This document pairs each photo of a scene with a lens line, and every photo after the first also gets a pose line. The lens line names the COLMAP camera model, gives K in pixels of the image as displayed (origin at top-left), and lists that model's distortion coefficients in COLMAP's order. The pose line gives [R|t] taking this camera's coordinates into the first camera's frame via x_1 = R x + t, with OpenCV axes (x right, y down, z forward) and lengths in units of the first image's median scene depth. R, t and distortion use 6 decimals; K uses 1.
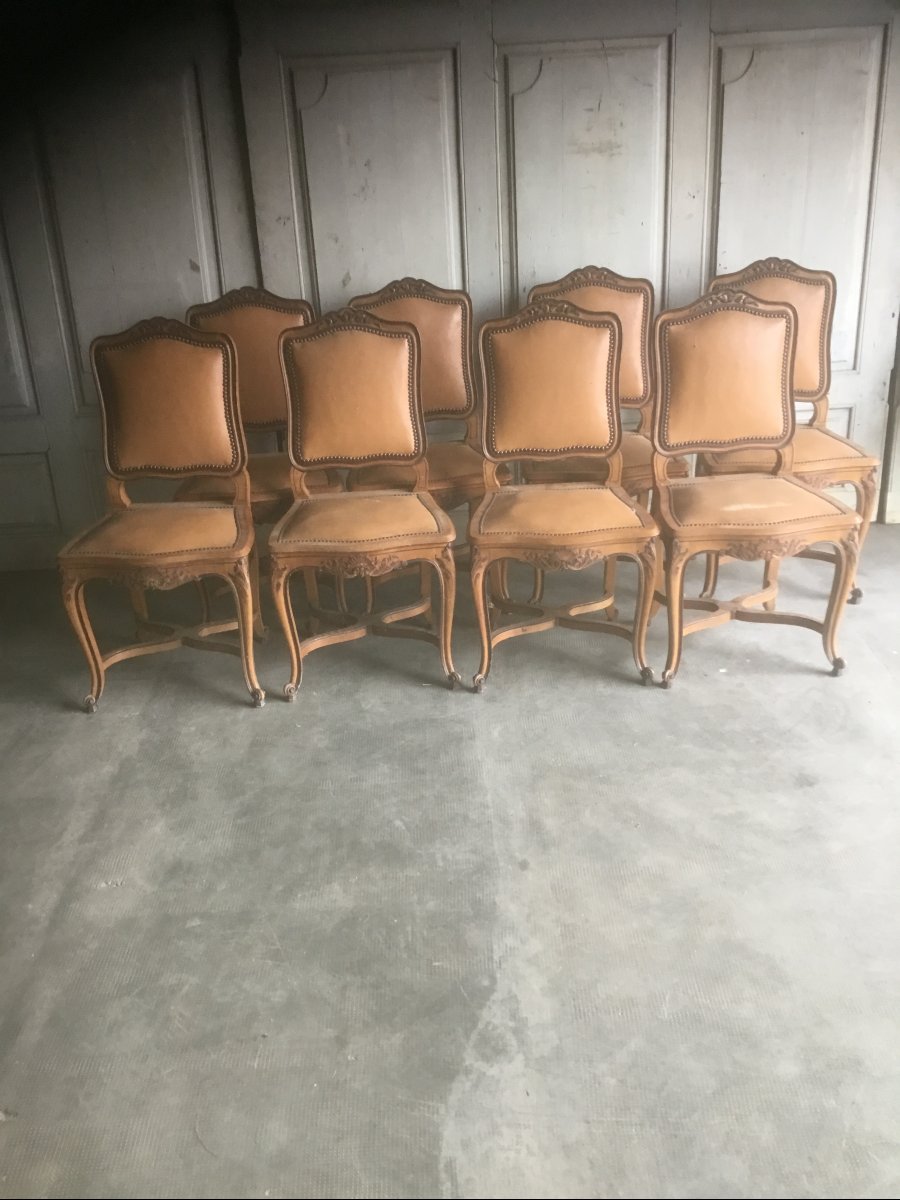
lens RADIAL K [[1063.4, 0, 425.2], [0, 1063.4, 600.9], [0, 0, 1]] dist [0.035377, -0.004807]
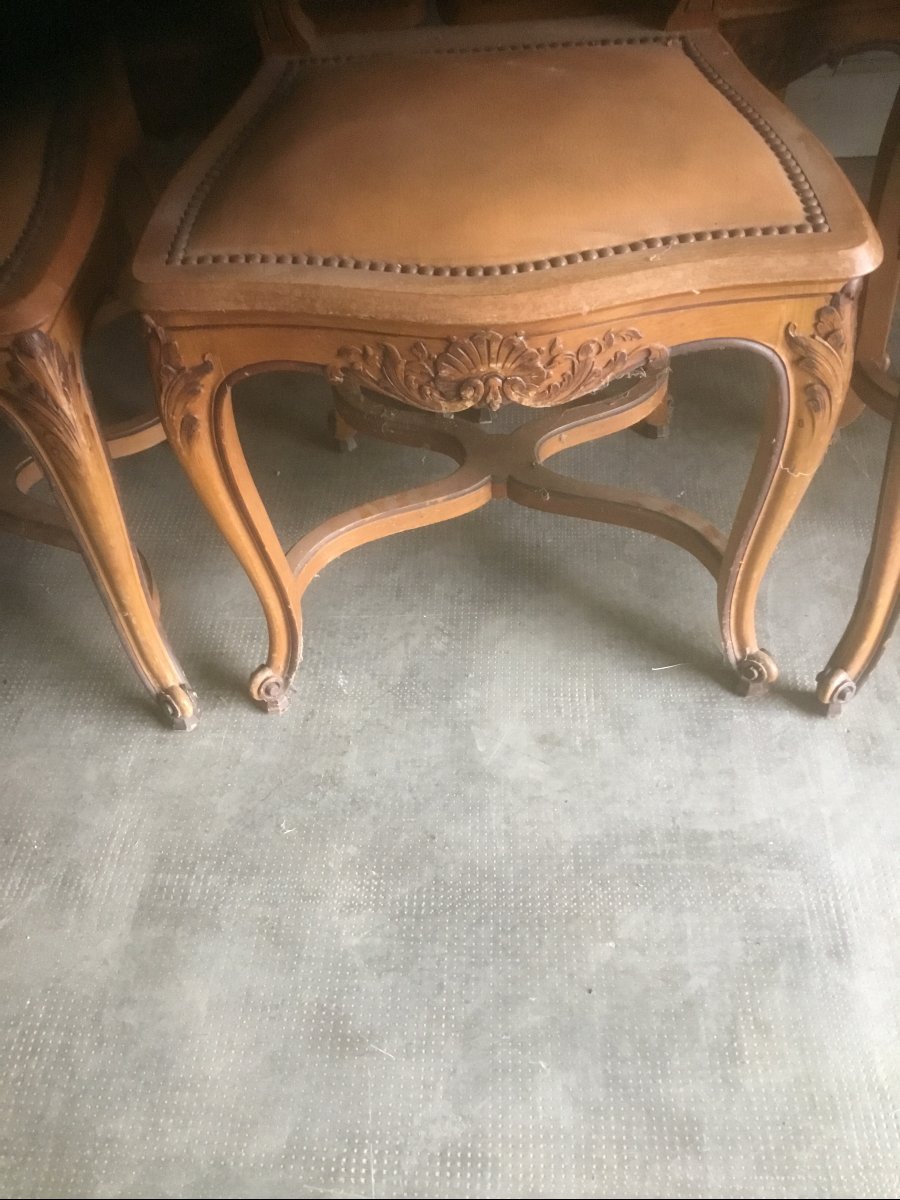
lens RADIAL K [[1063.4, 0, 425.2], [0, 1063.4, 600.9], [0, 0, 1]] dist [0.035377, -0.004807]
pose [[0.996706, 0.038126, -0.071575, -0.055009], [-0.006498, 0.917303, 0.398136, -0.083283], [0.080835, -0.396360, 0.914530, 0.732360]]
